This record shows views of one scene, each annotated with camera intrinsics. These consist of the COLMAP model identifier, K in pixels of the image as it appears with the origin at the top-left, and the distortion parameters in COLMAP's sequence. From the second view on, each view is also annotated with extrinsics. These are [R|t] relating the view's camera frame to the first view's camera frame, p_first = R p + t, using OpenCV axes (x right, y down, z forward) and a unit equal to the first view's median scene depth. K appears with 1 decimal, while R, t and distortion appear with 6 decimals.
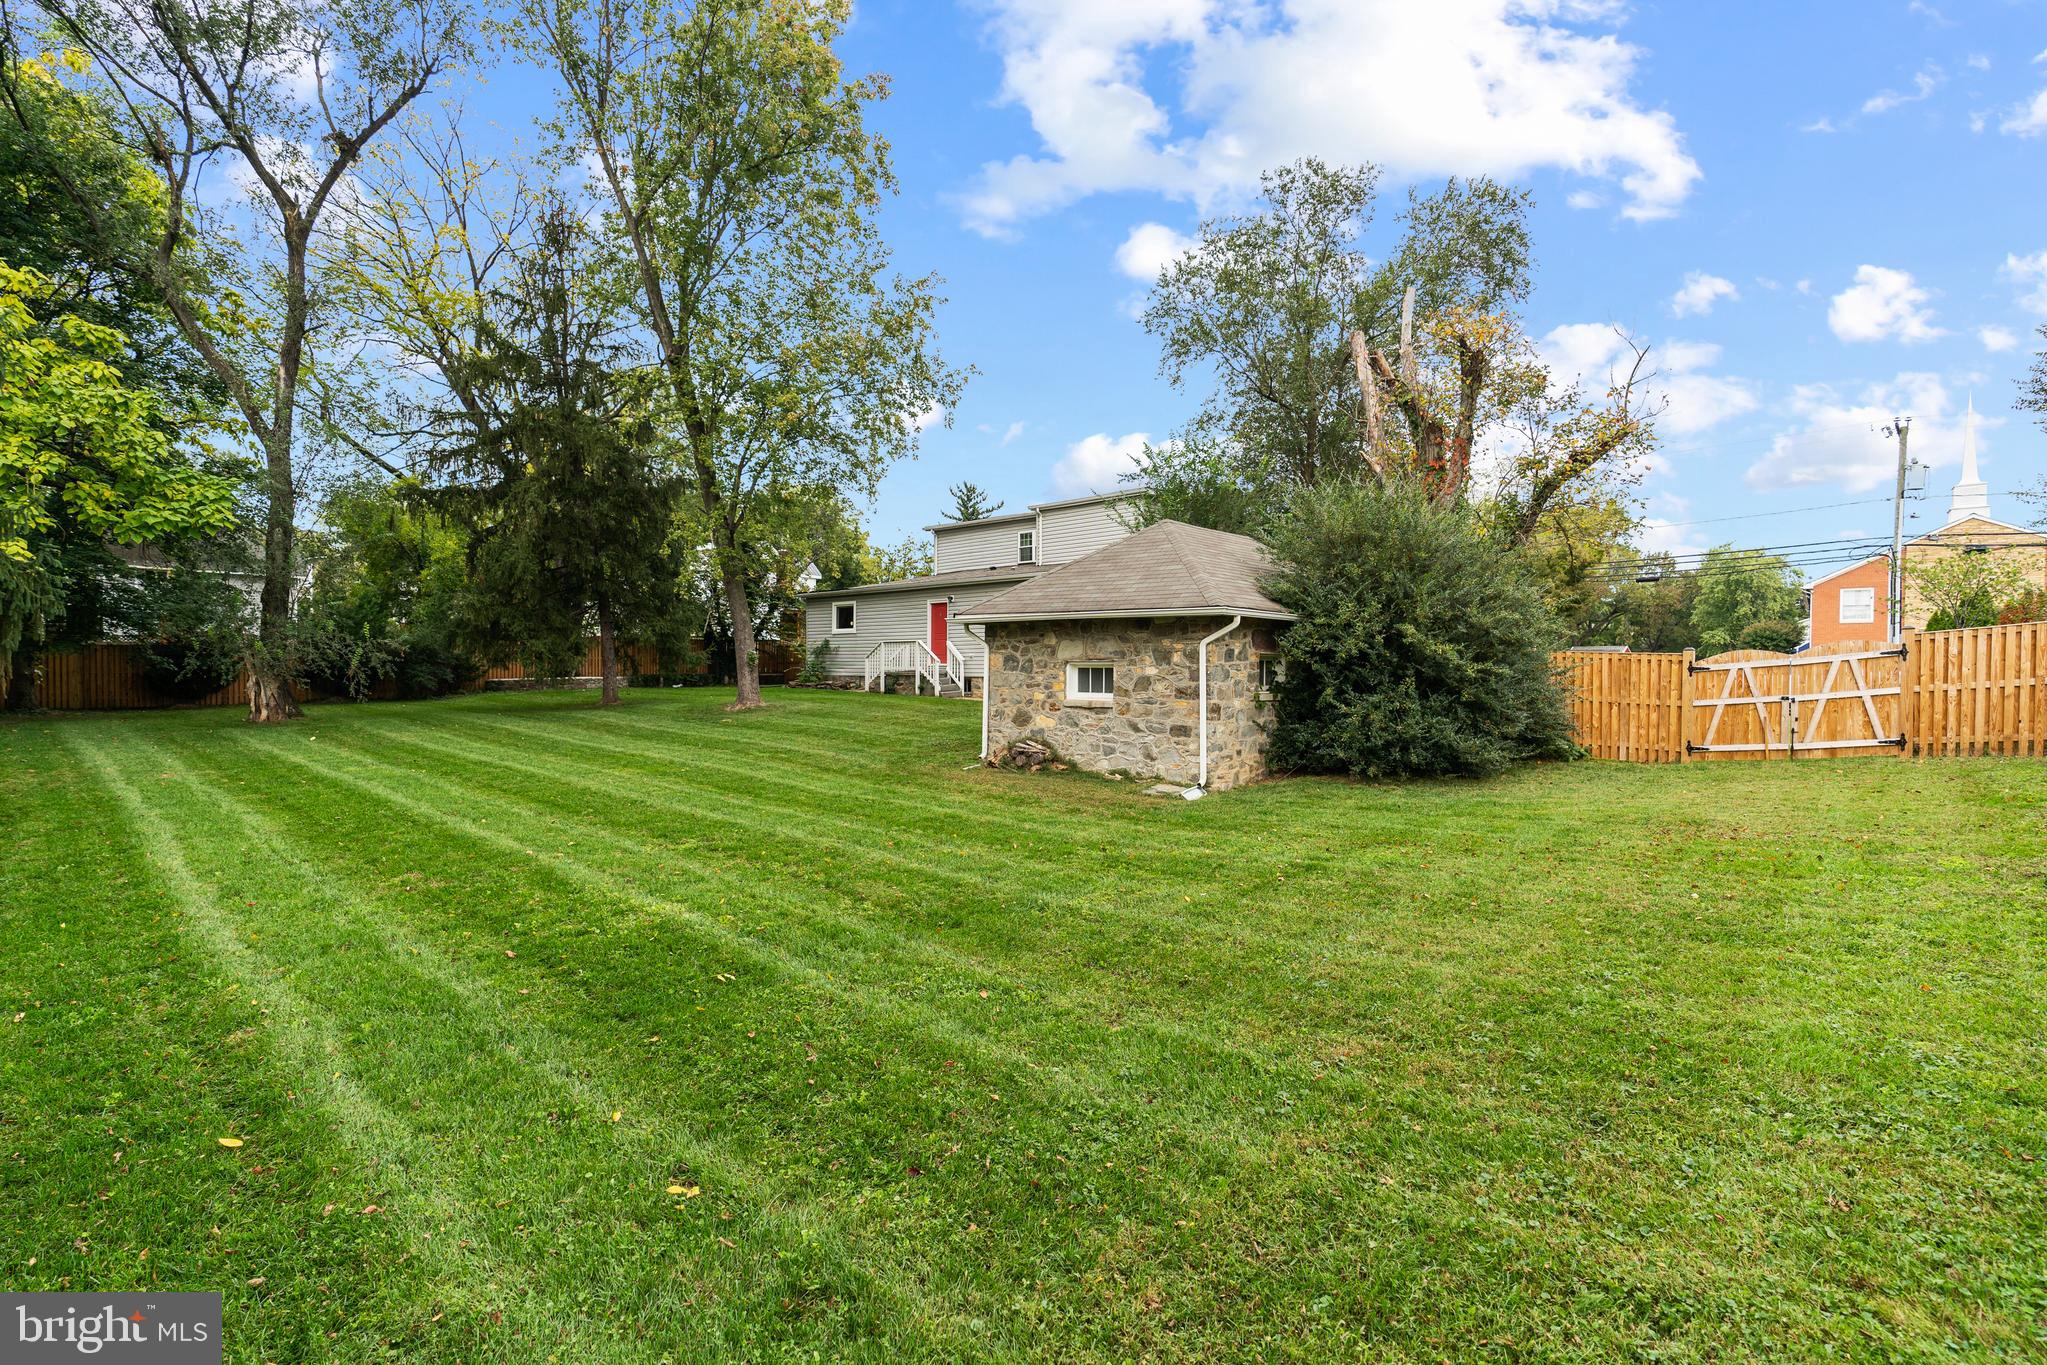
lens RADIAL K [[923.6, 0, 1024.8], [0, 923.6, 683.7], [0, 0, 1]] dist [-0.003453, -0.001008]
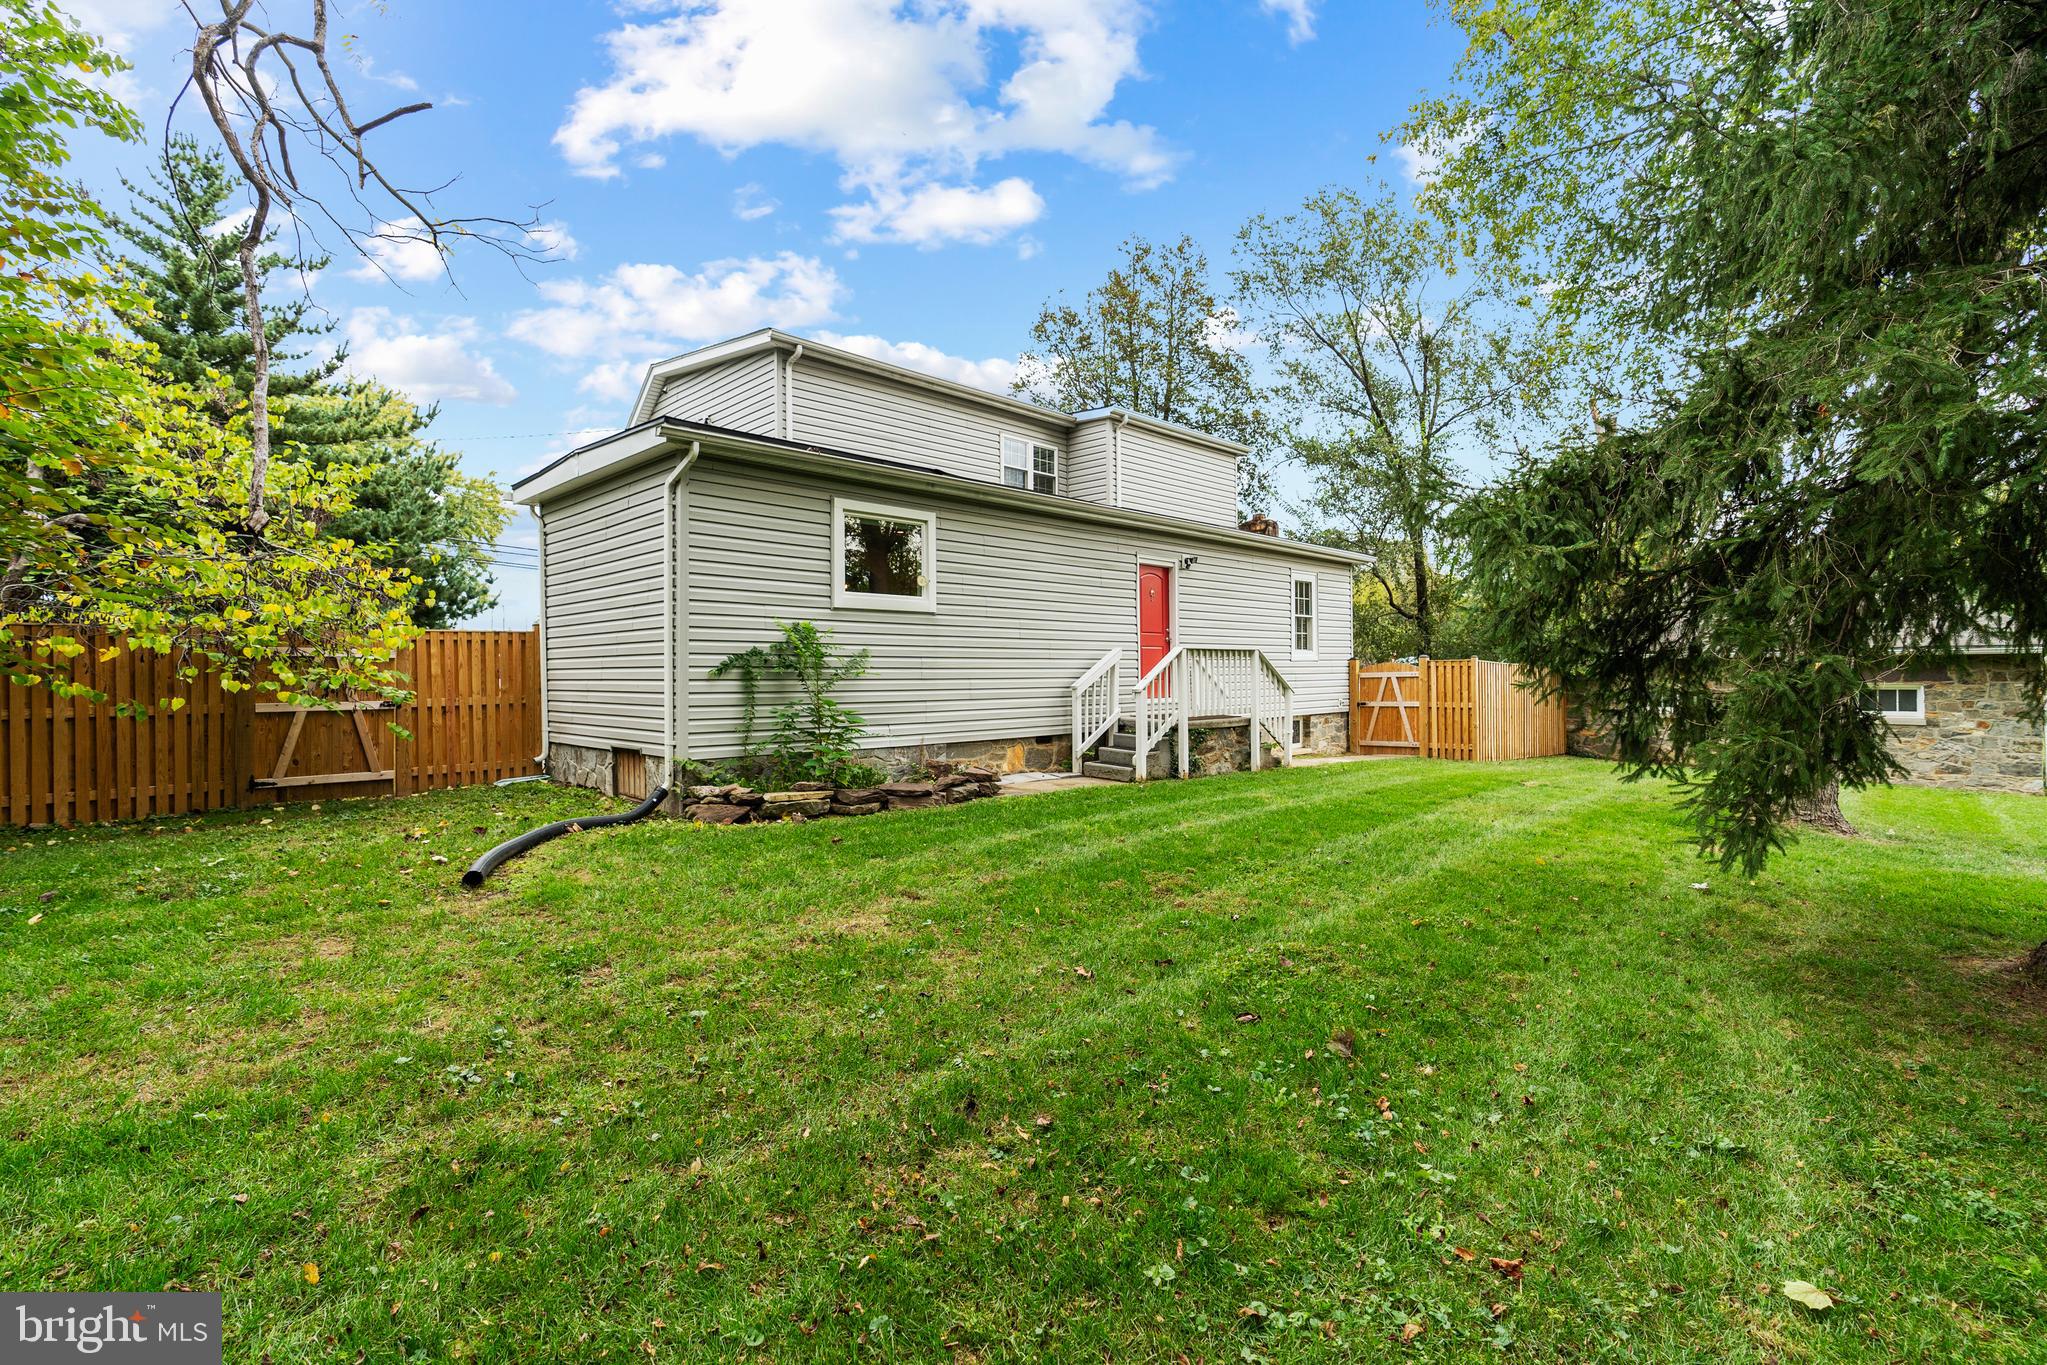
lens RADIAL K [[923.6, 0, 1009.2], [0, 923.6, 681.7], [0, 0, 1]] dist [-0.003453, -0.001008]
pose [[0.077300, -0.007460, 0.996980, -0.576420], [0.024779, 0.999677, 0.005559, -0.035621], [-0.996700, 0.024275, 0.077460, 1.077304]]
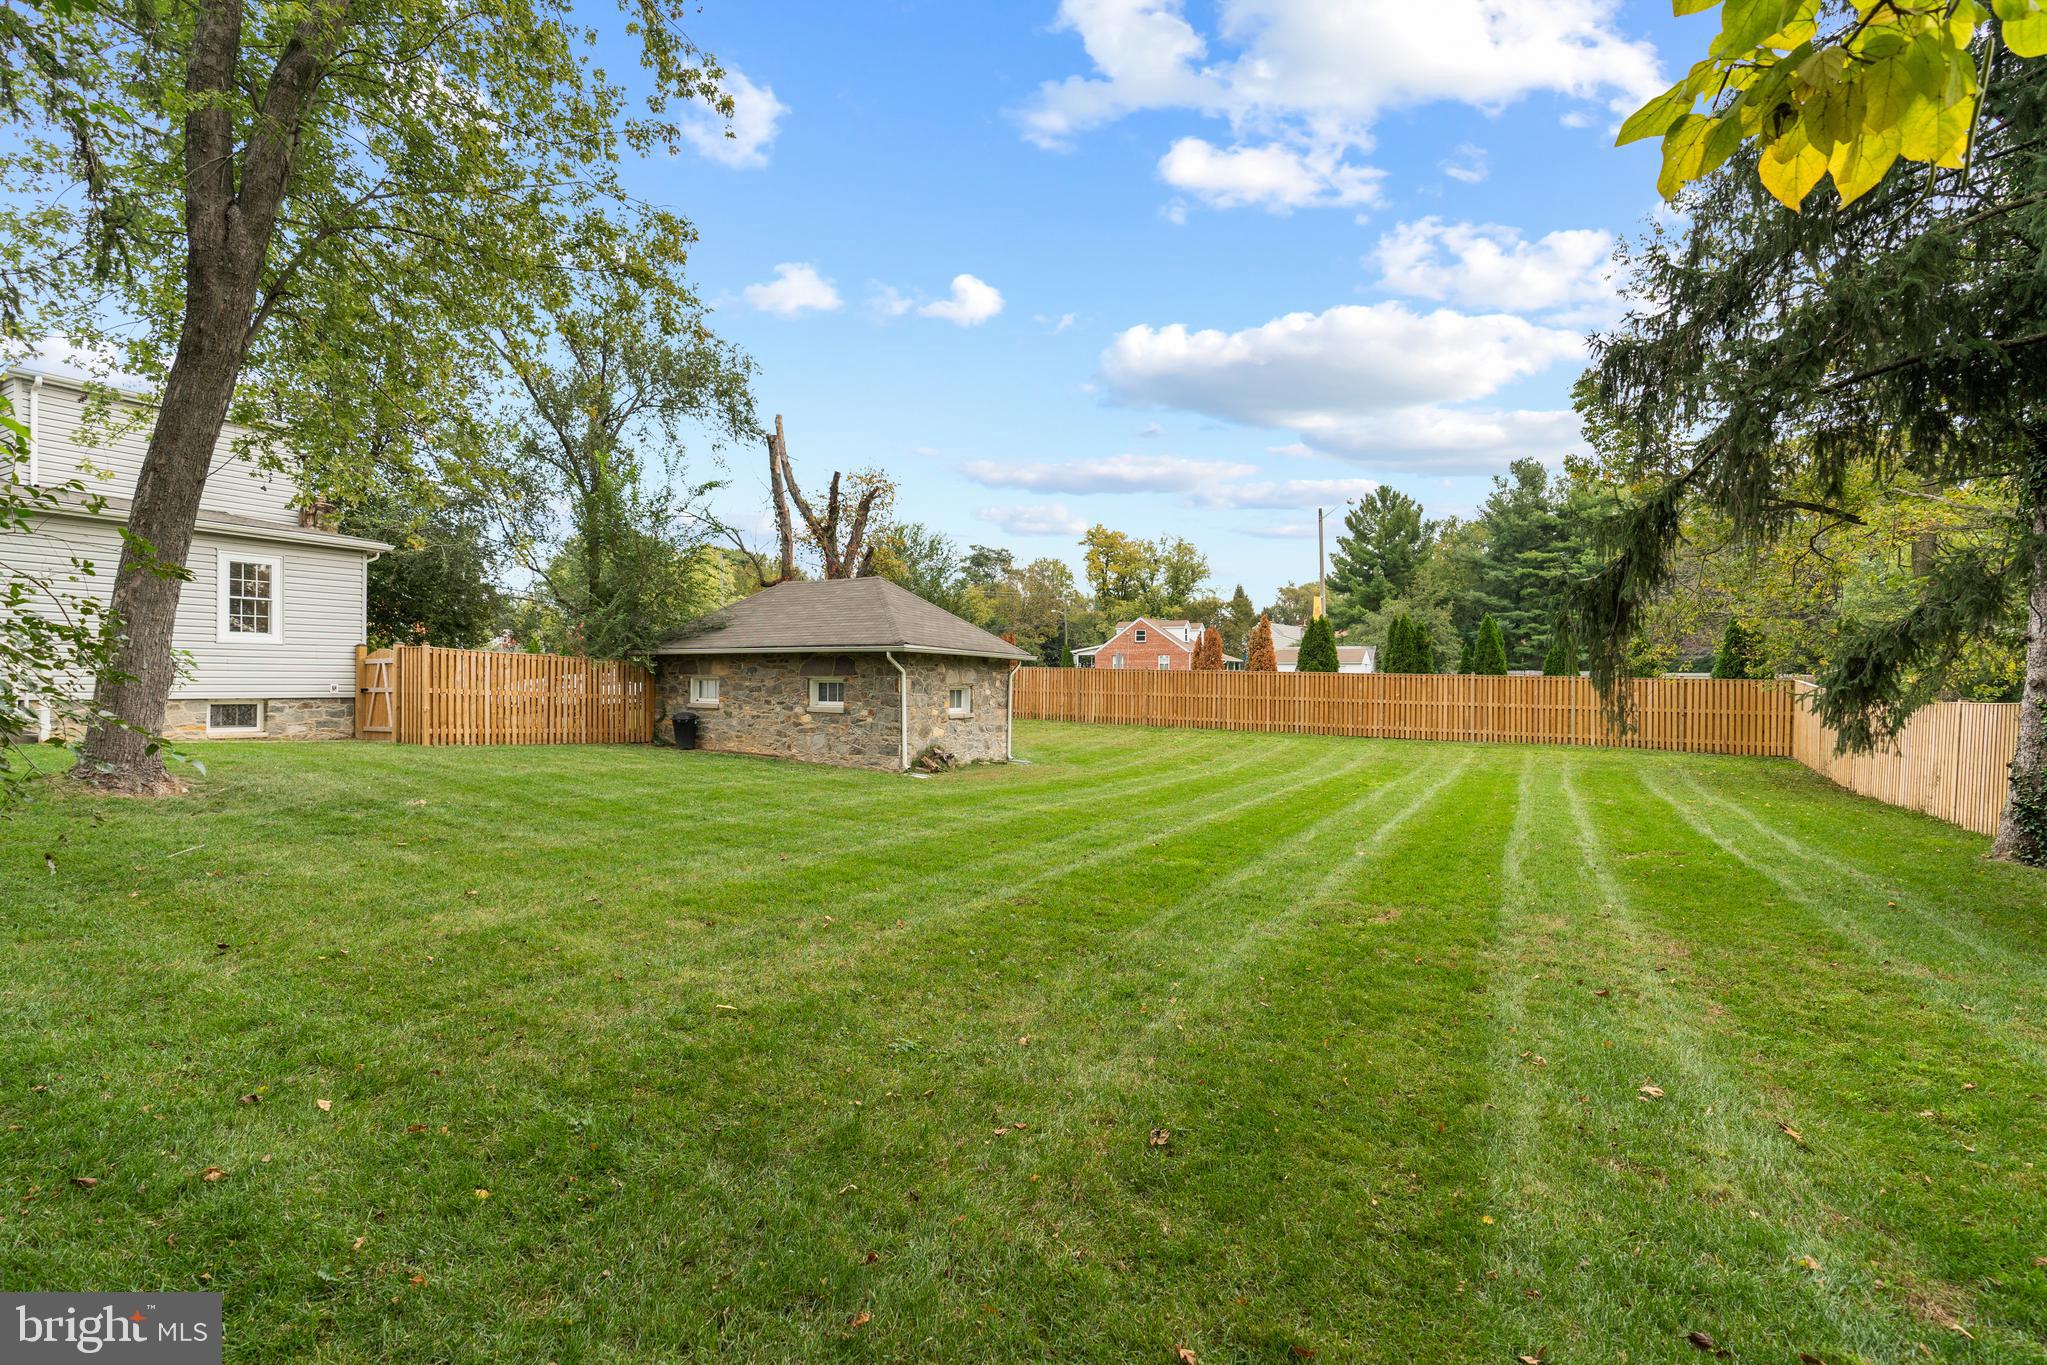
lens RADIAL K [[923.6, 0, 1023.3], [0, 923.6, 689.8], [0, 0, 1]] dist [-0.003453, -0.001008]
pose [[-0.224894, -0.005822, 0.974366, -0.647122], [0.005773, 0.999957, 0.007307, -0.013589], [-0.974366, 0.007268, -0.224850, 0.597509]]
